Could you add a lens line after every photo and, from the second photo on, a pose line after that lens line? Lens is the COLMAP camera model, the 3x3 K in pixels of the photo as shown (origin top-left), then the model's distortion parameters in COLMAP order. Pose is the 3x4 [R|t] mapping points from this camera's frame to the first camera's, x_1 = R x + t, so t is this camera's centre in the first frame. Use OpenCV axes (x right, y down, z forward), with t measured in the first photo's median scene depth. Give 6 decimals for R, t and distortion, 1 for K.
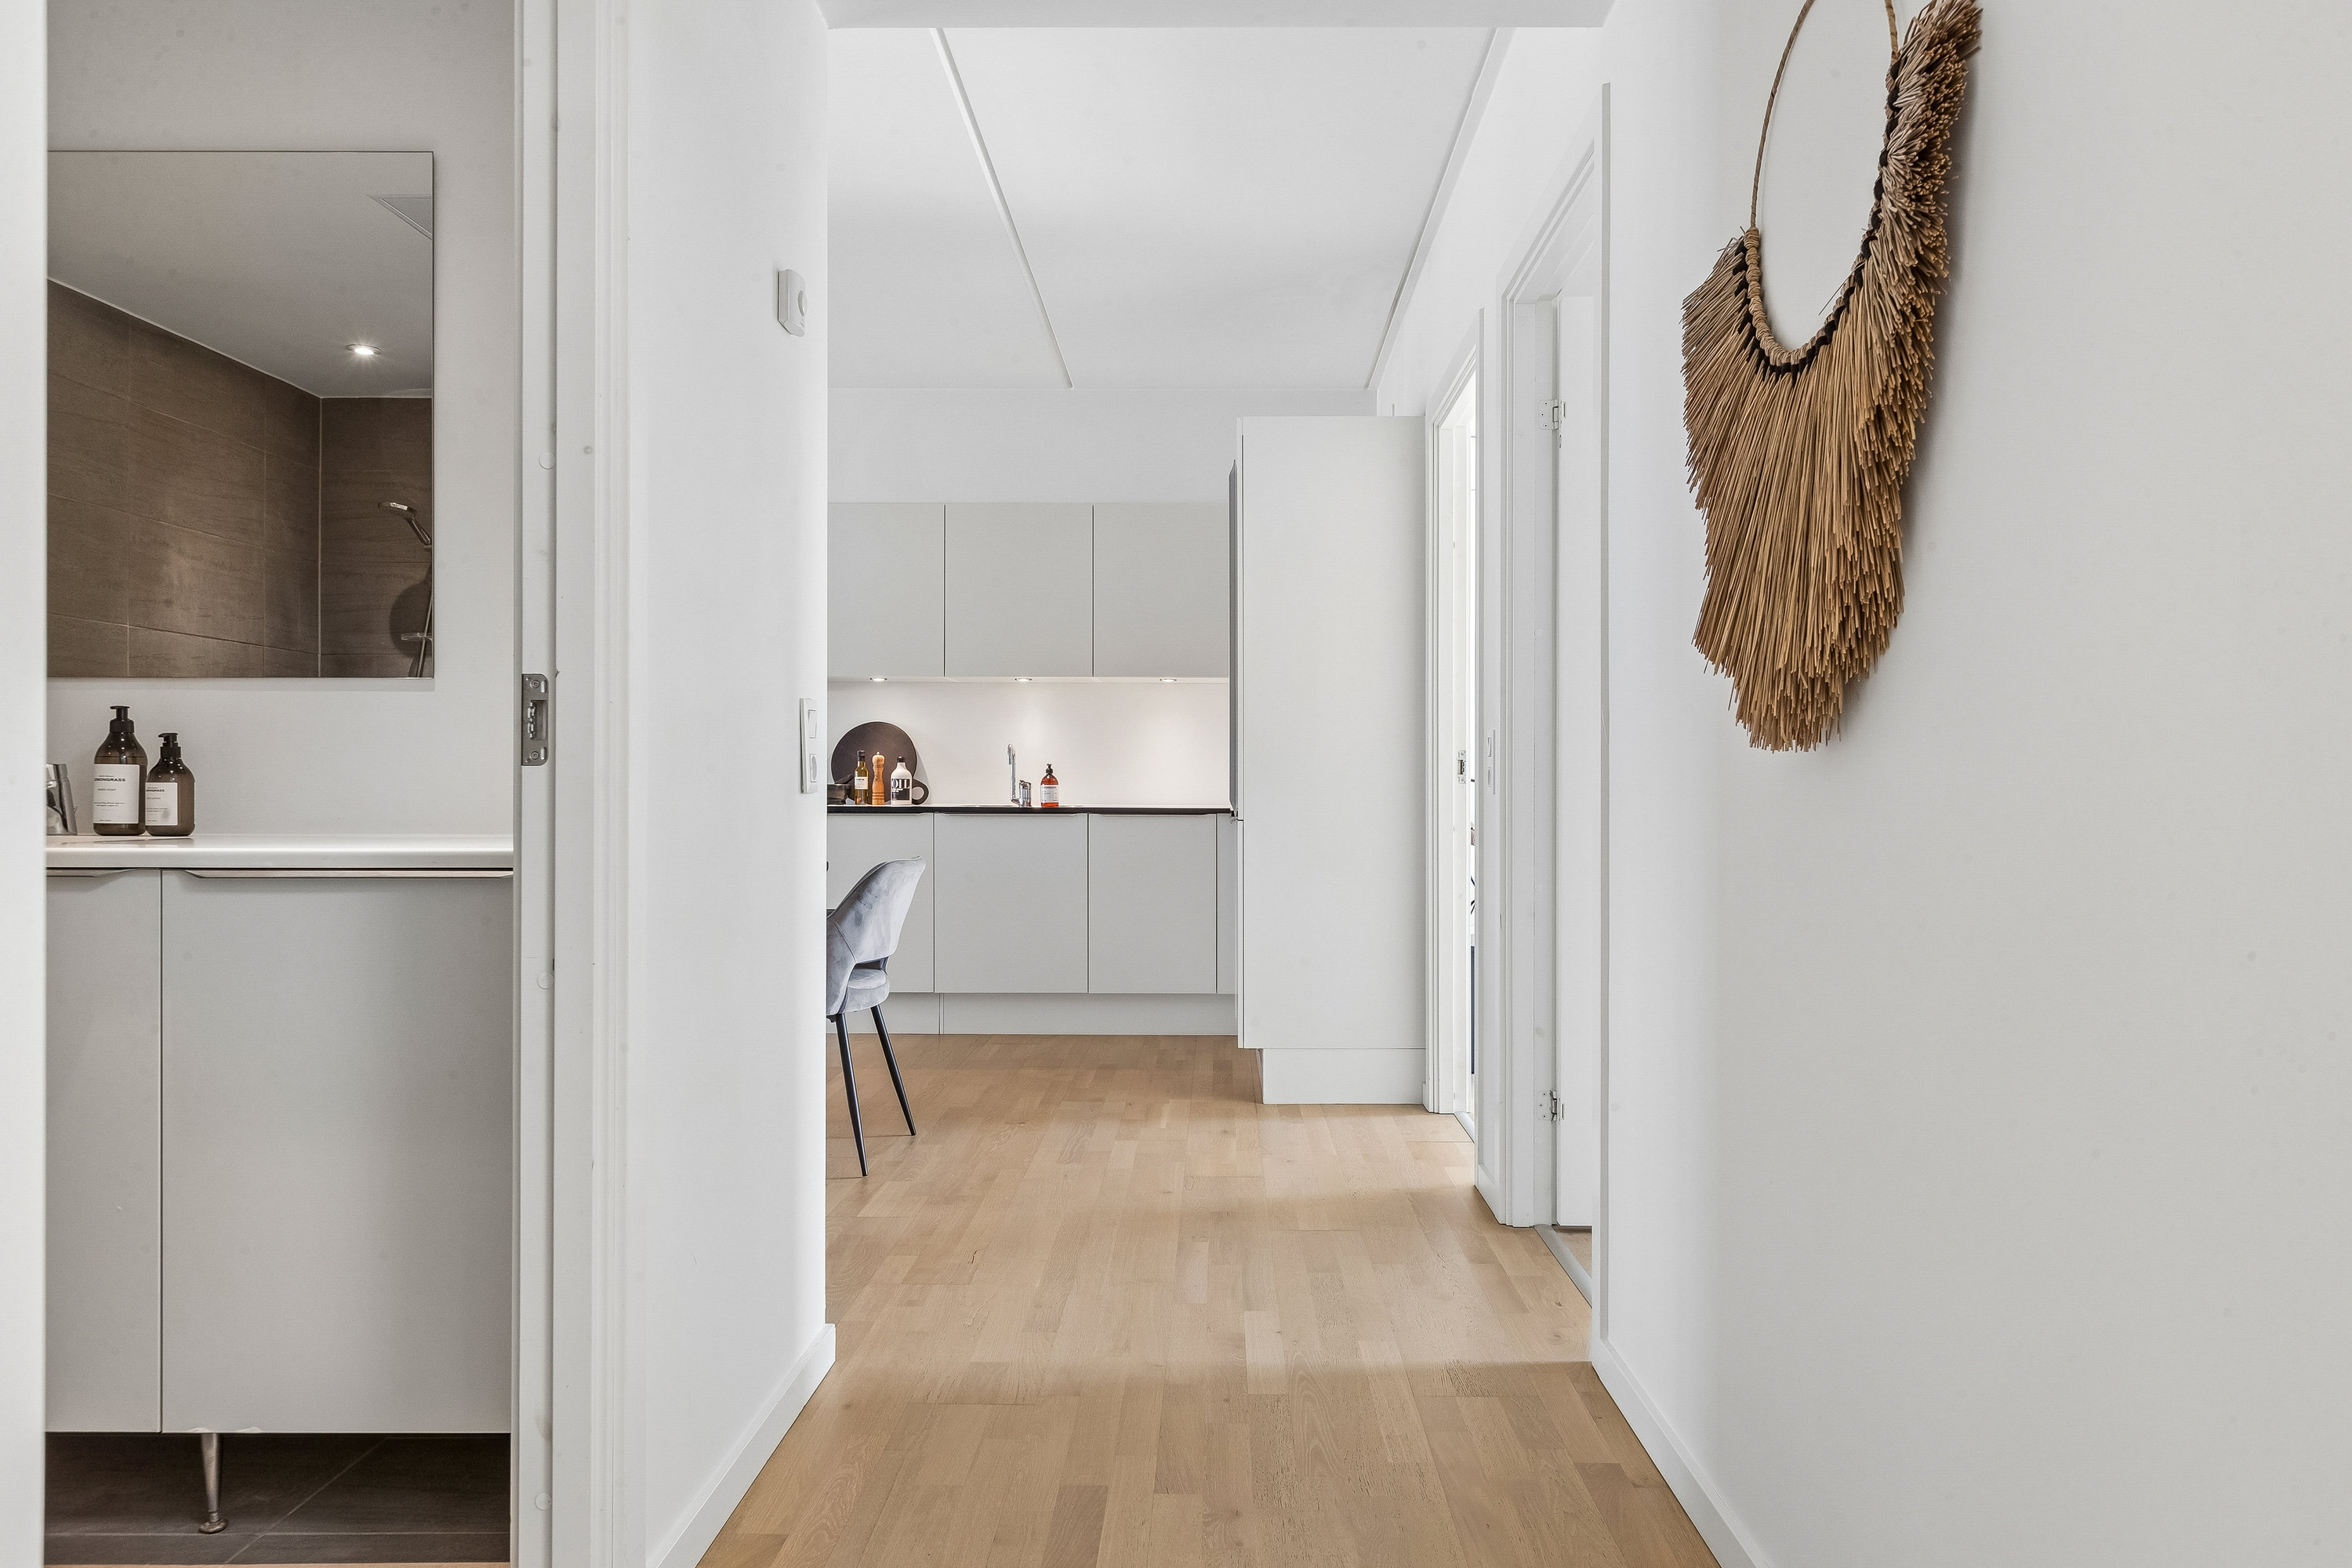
lens RADIAL K [[1576.1, 0, 1196.0], [0, 1576.1, 784.1], [0, 0, 1]] dist [0.010462, -0.009003]
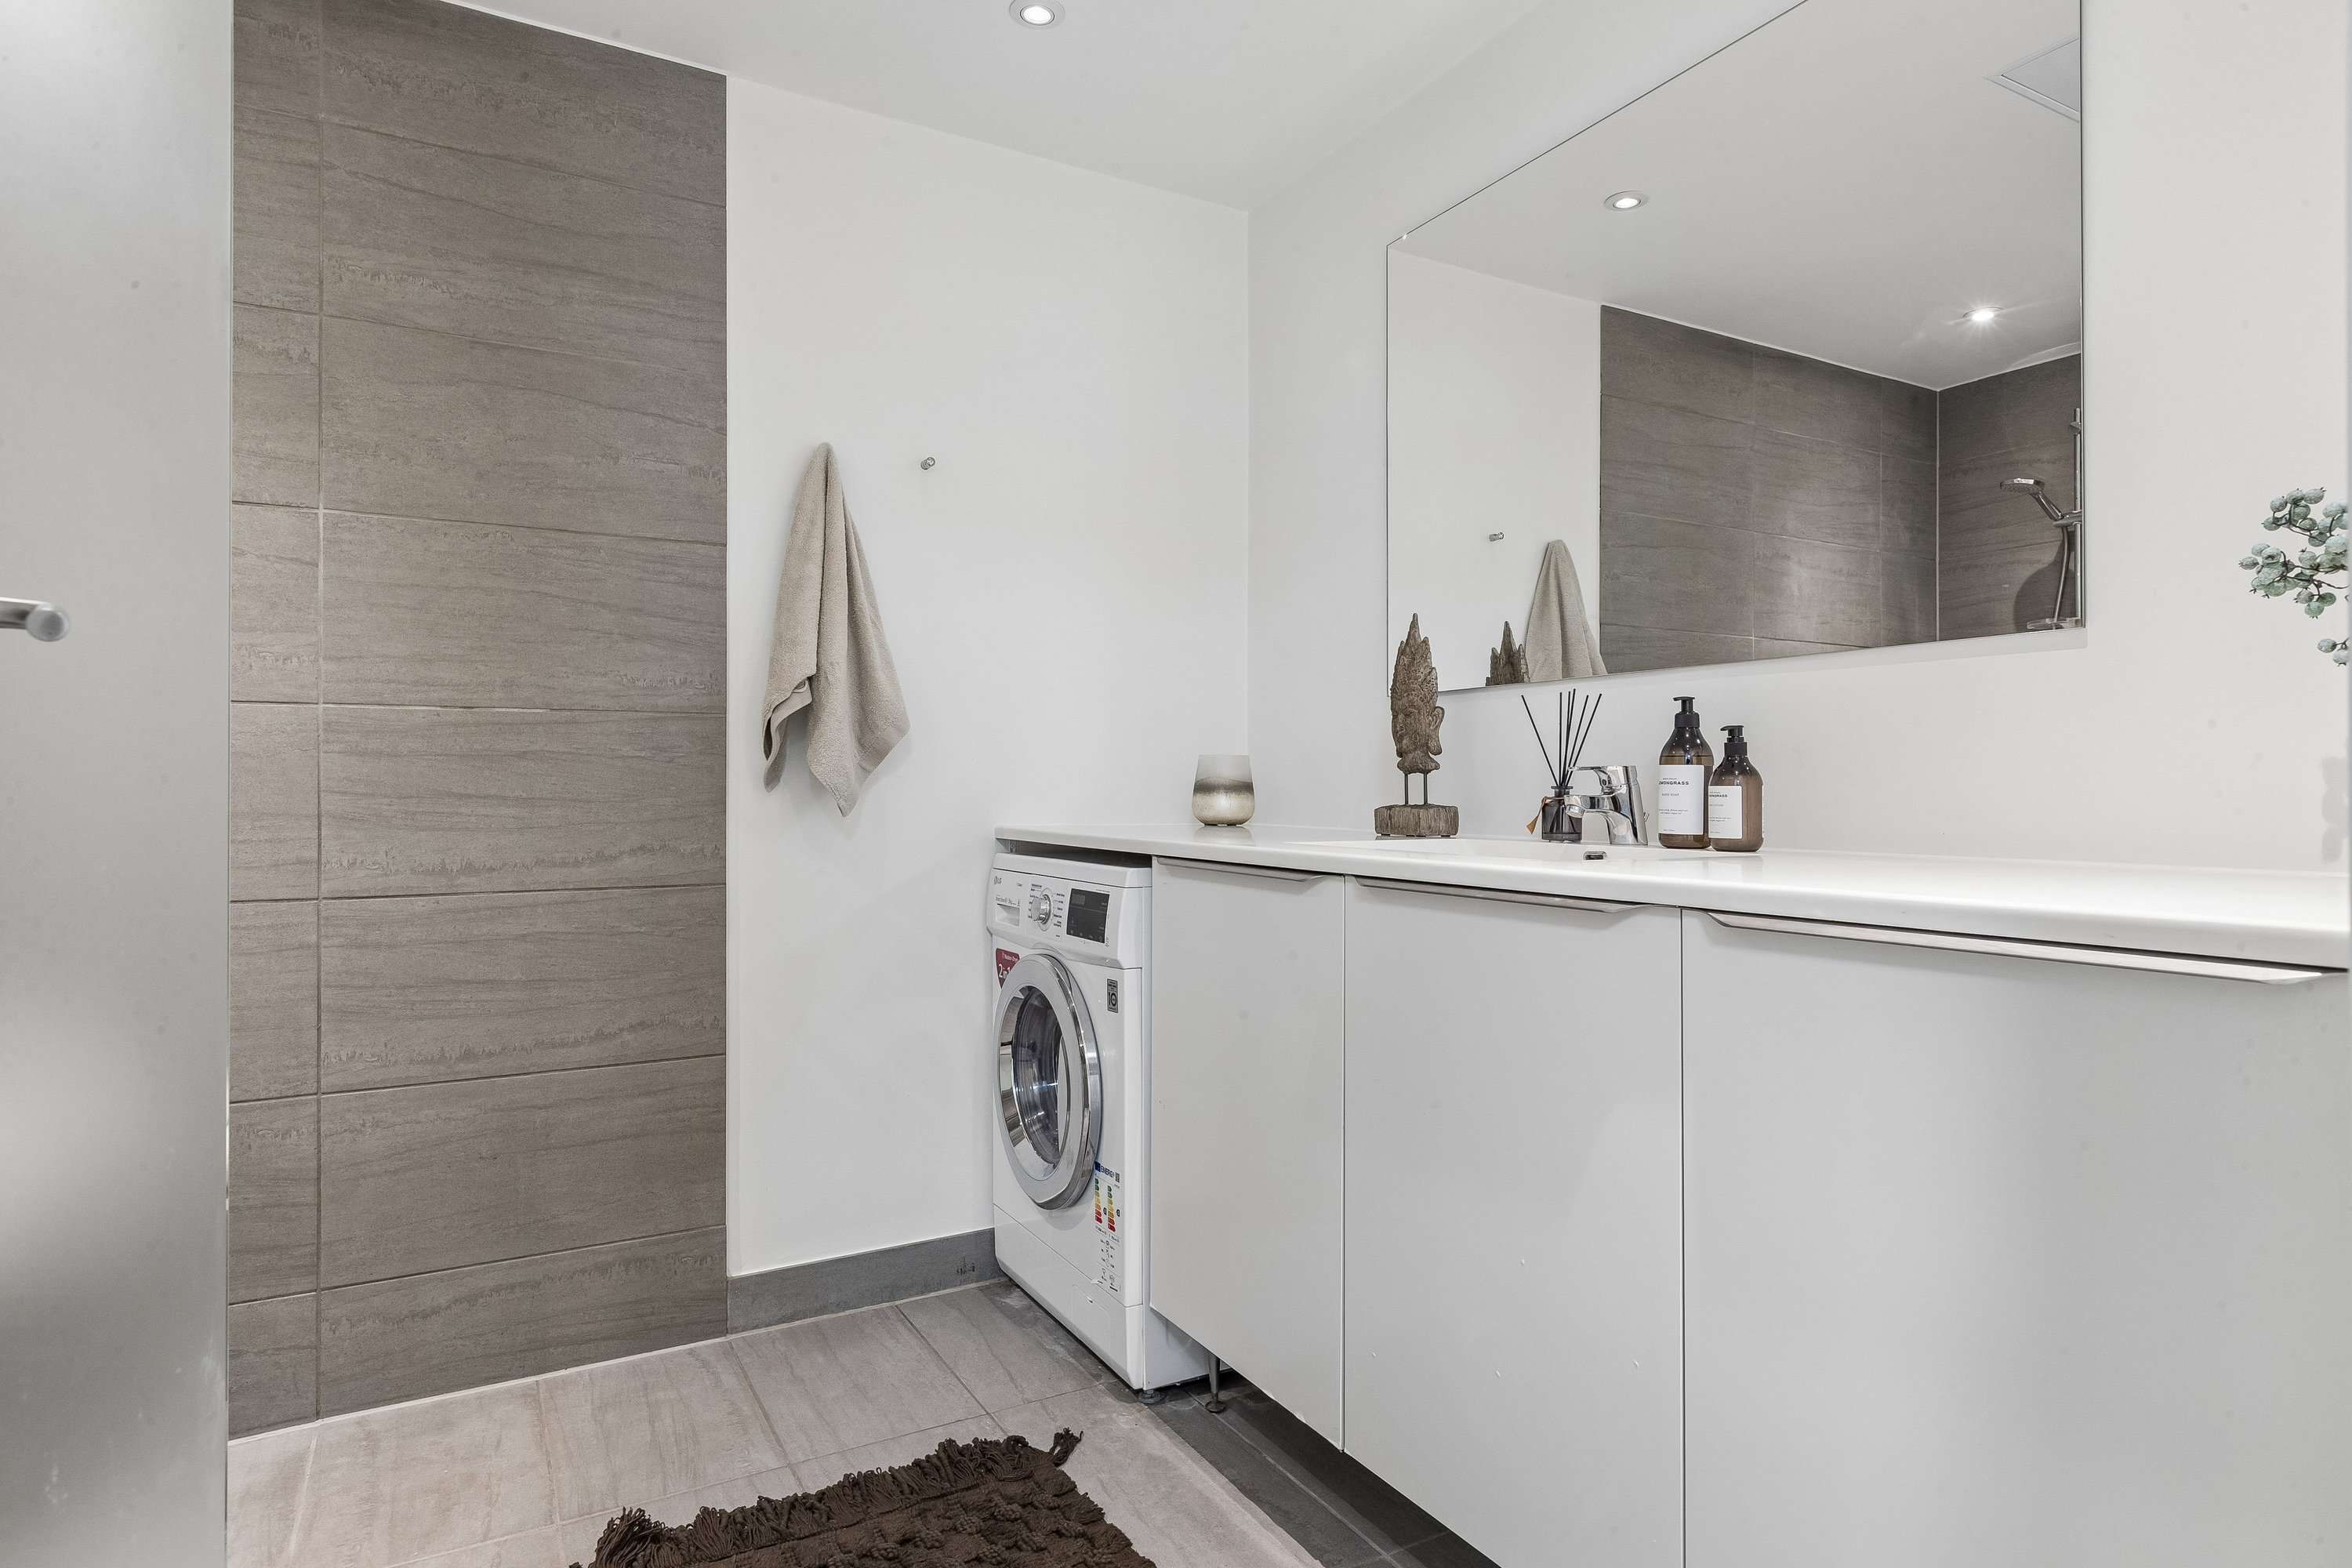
lens RADIAL K [[1294.9, 0, 1201.4], [0, 1294.9, 781.2], [0, 0, 1]] dist [-0.001389, 0.000263]
pose [[0.512755, -0.007532, -0.858502, -0.214353], [0.002301, 0.999970, -0.007399, 0.000806], [0.858532, 0.001818, 0.512757, 0.416635]]
